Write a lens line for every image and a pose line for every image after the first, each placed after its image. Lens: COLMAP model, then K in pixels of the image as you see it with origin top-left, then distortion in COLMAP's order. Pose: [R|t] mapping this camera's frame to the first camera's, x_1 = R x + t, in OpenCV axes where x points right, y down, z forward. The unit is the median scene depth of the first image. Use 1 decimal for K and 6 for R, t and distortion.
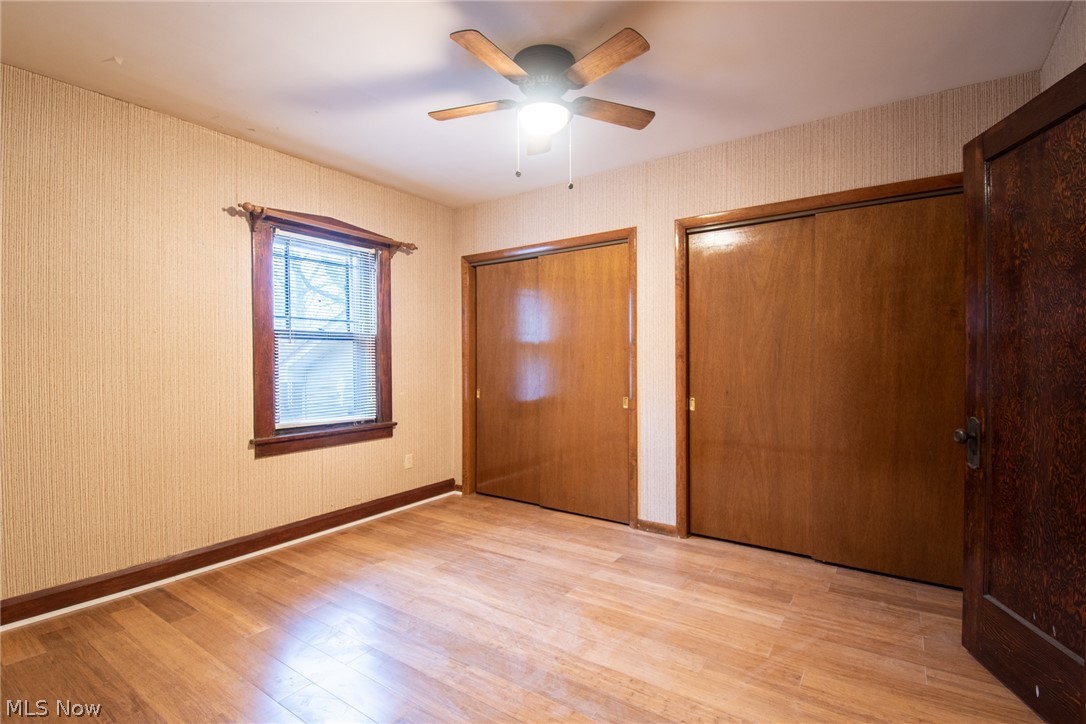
lens RADIAL K [[498.4, 0, 544.0], [0, 498.4, 372.4], [0, 0, 1]] dist [0.022721, -0.026789]
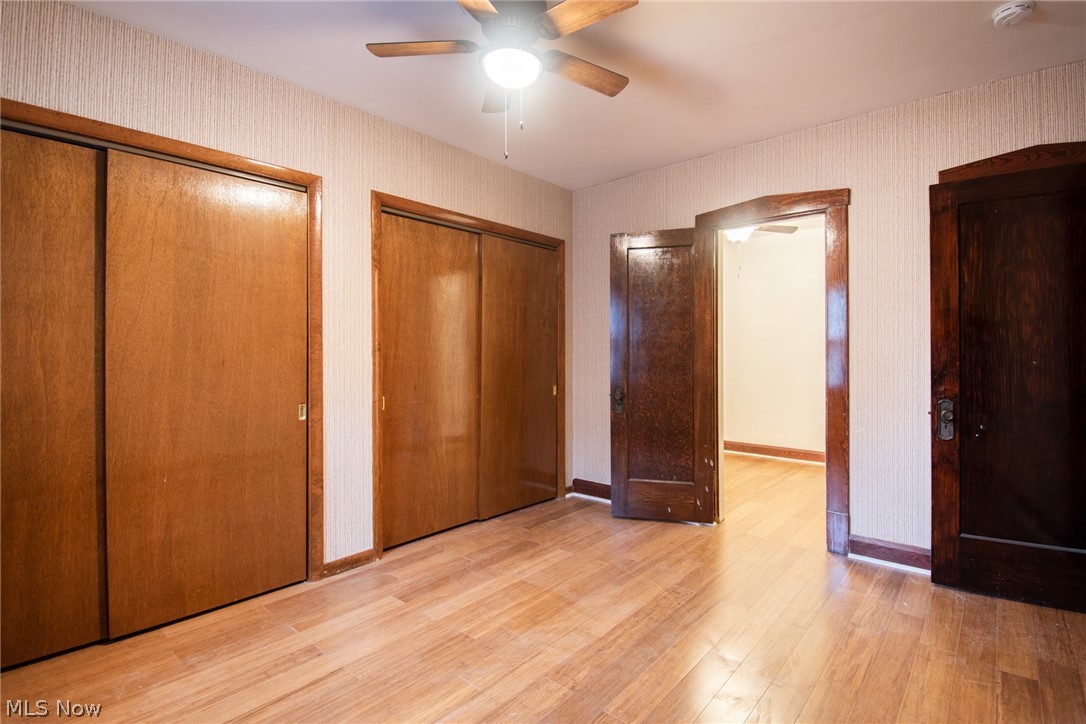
lens RADIAL K [[587.5, 0, 543.0], [0, 587.5, 362.0], [0, 0, 1]] dist [0.030922, -0.052500]
pose [[0.040620, -0.008675, 0.999137, -0.902561], [0.026027, 0.999632, 0.007621, -0.012970], [-0.998836, 0.025695, 0.040831, 0.822858]]
